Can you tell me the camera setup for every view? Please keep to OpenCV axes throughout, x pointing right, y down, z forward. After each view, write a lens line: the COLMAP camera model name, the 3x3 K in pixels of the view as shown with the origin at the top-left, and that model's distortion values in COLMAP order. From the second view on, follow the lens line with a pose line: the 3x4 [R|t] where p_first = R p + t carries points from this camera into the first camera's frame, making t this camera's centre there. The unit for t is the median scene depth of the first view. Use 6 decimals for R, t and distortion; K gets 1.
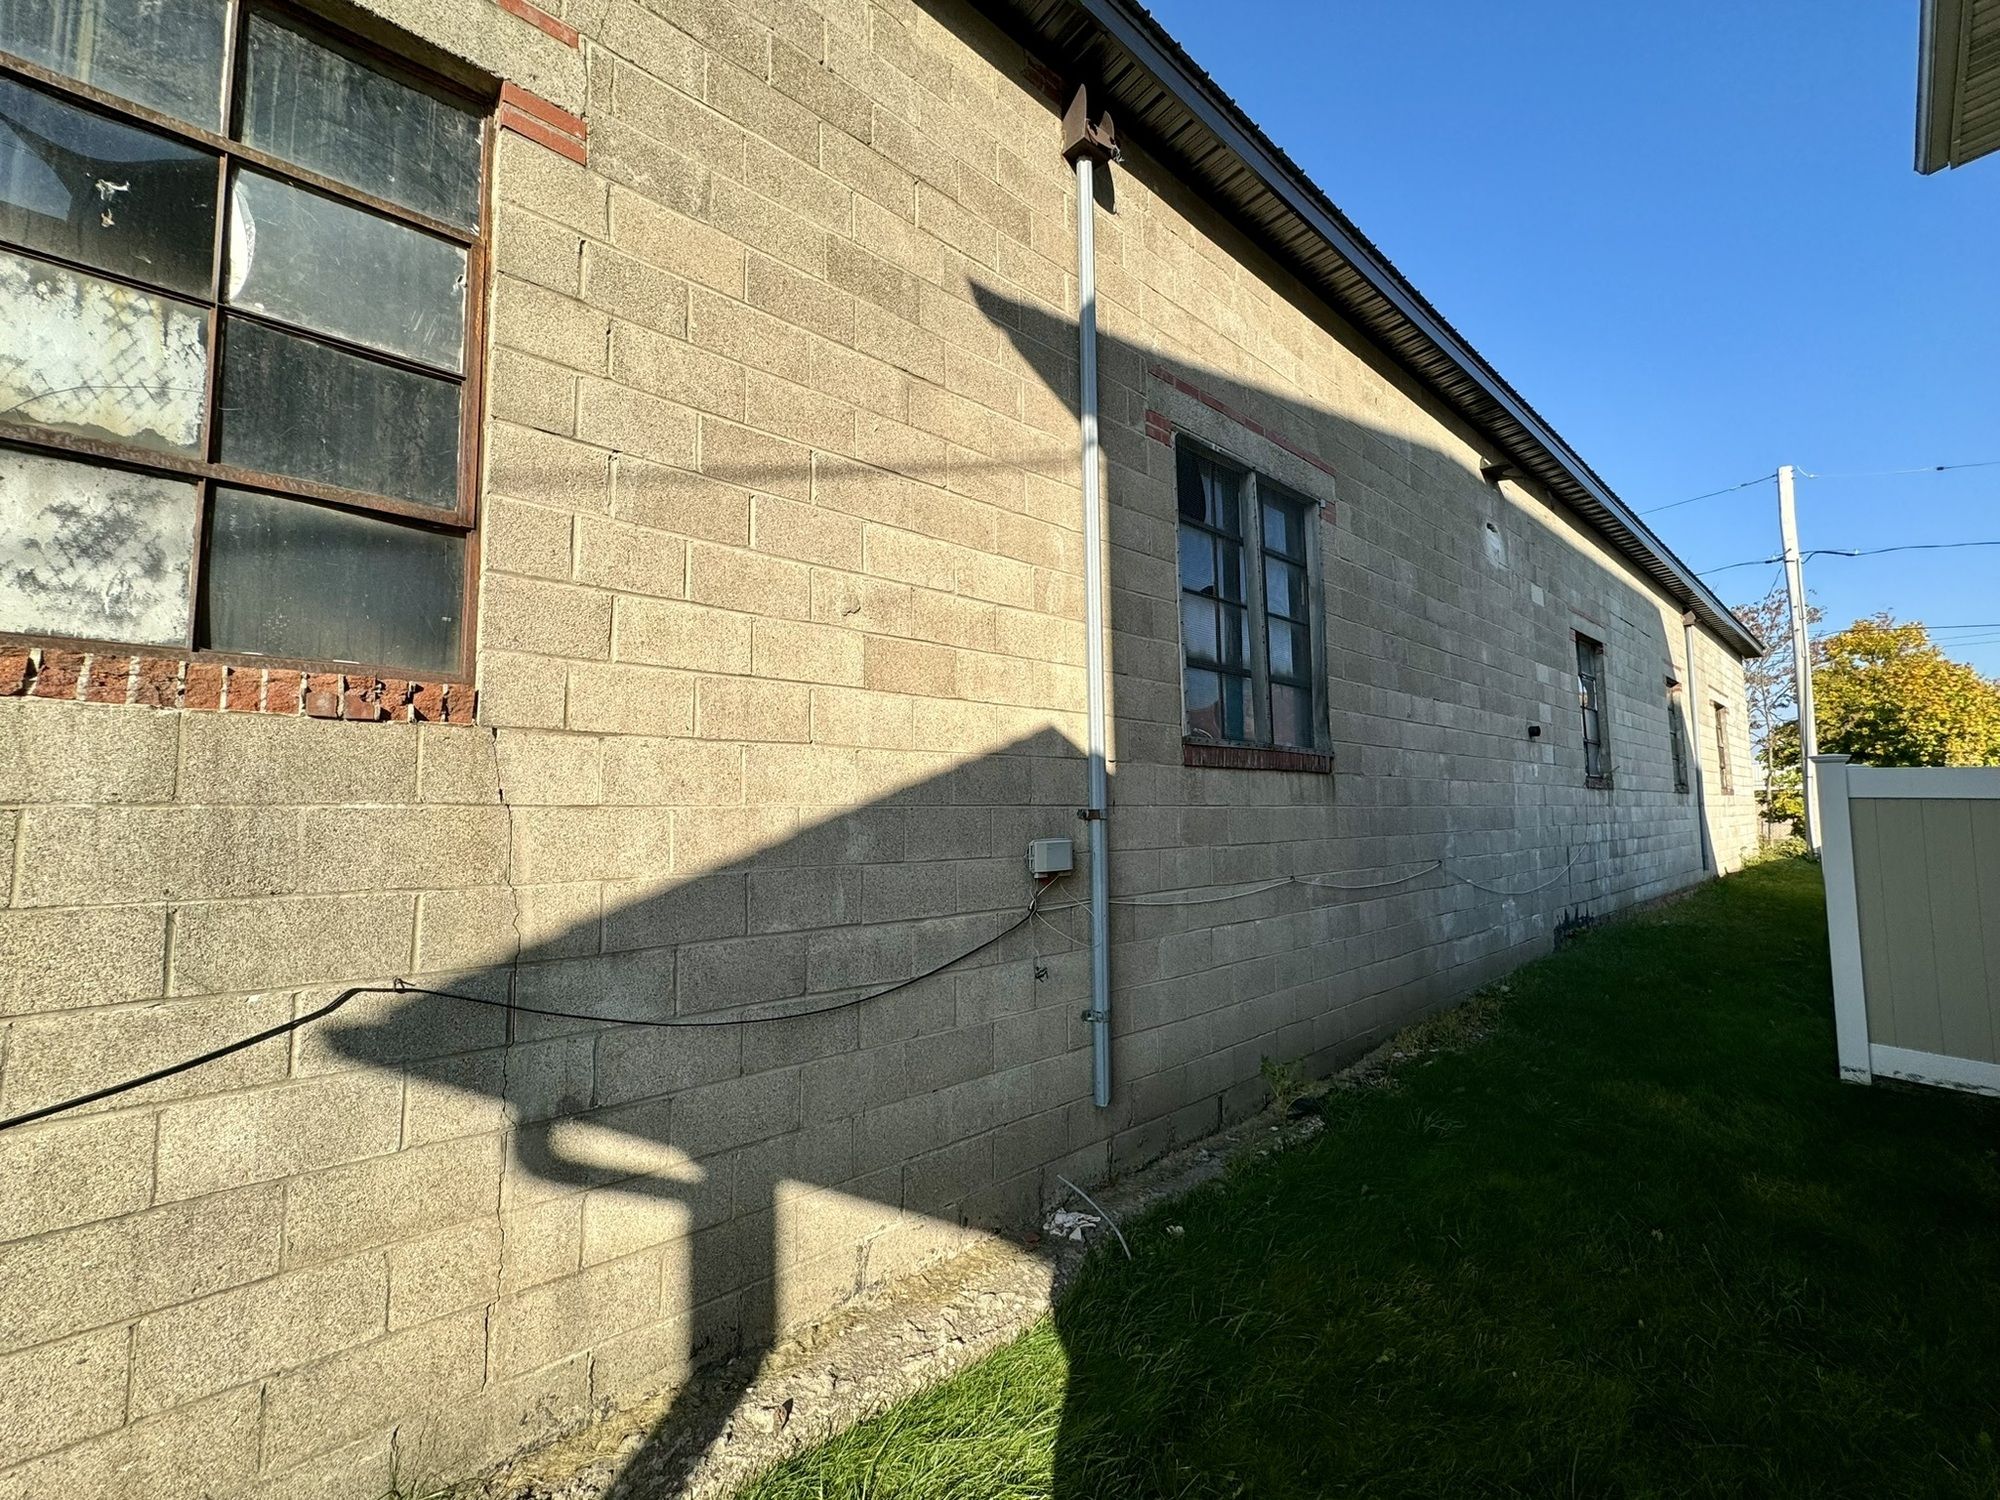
lens RADIAL K [[798.3, 0, 979.0], [0, 798.3, 762.5], [0, 0, 1]] dist [0.010237, 0.000212]
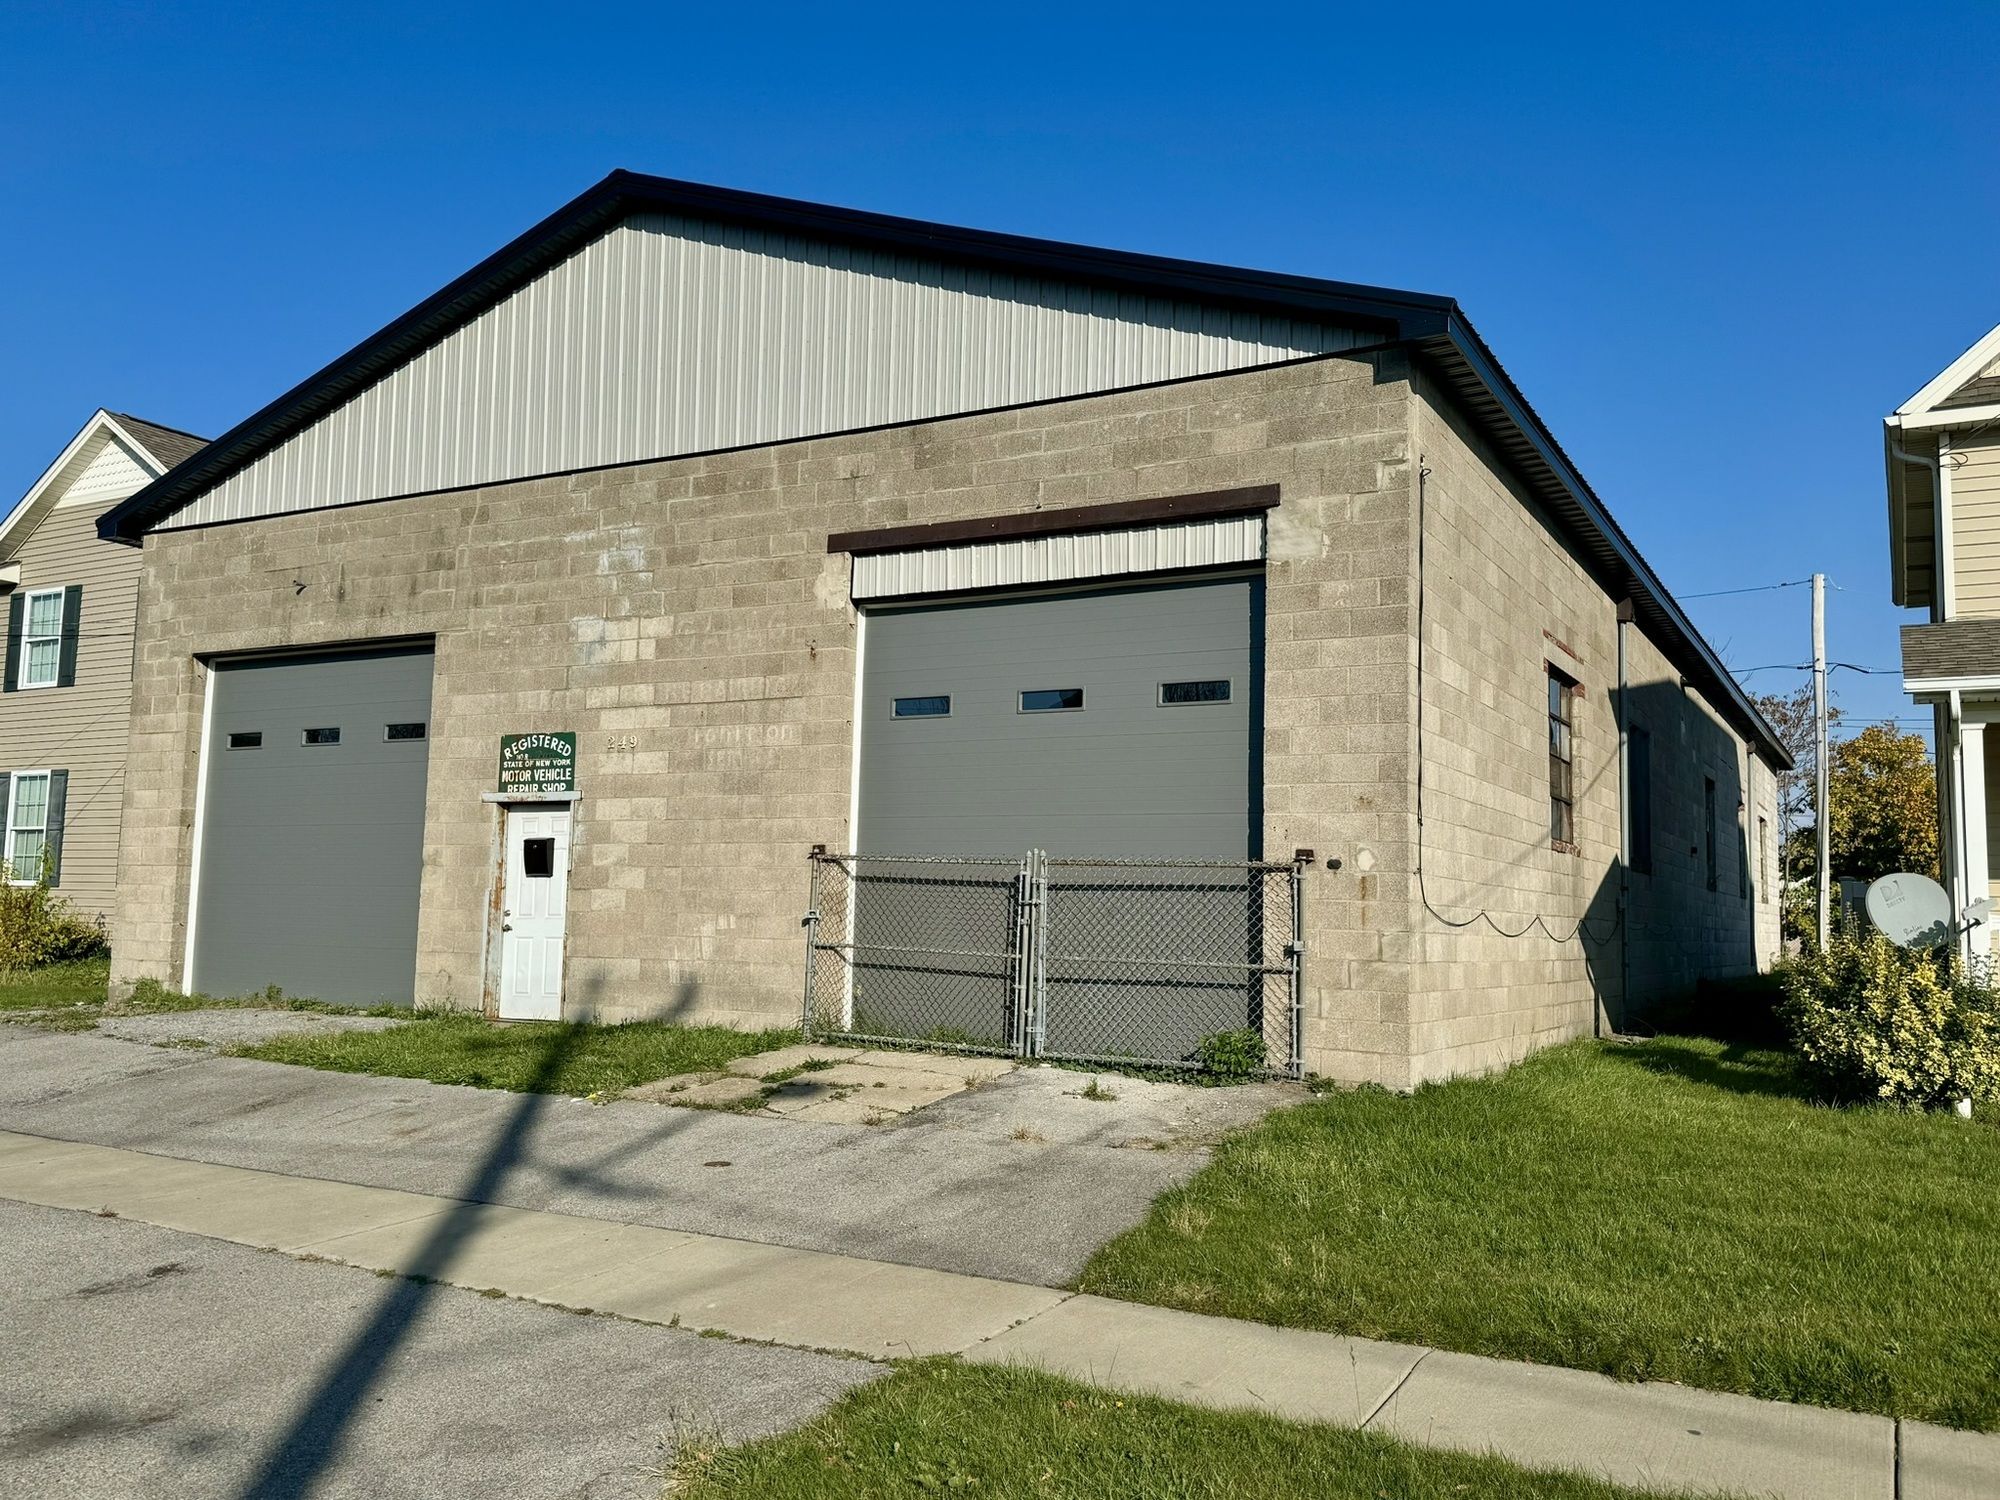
lens RADIAL K [[1517.7, 0, 1015.0], [0, 1517.7, 770.8], [0, 0, 1]] dist [0.168064, -0.062985]
pose [[0.942174, 0.071630, 0.327379, -0.520276], [-0.065417, 0.997408, -0.029967, -0.005253], [-0.328677, 0.006818, 0.944418, -0.477286]]
